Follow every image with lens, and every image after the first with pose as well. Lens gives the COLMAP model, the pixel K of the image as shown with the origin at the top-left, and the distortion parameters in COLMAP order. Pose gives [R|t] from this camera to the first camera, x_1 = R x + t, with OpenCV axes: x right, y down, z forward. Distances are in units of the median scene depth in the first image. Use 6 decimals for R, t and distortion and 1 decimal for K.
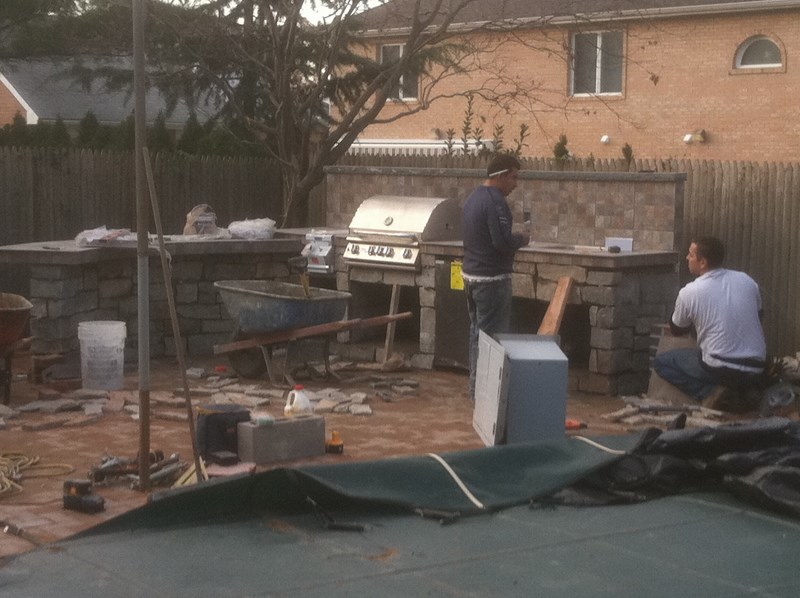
lens RADIAL K [[703.2, 0, 400.0], [0, 703.2, 299.0], [0, 0, 1]] dist [0.004350, 0.000575]
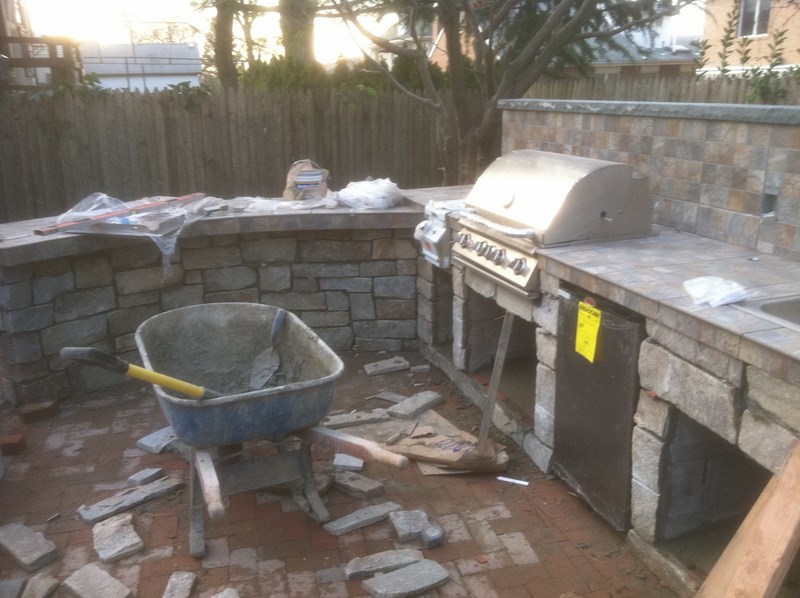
lens RADIAL K [[668.6, 0, 398.1], [0, 668.6, 325.7], [0, 0, 1]] dist [0.075762, -0.137816]
pose [[0.931114, 0.091582, -0.353043, 0.099053], [-0.040905, 0.988076, 0.148432, -0.080708], [0.362427, -0.123766, 0.923758, 0.403992]]
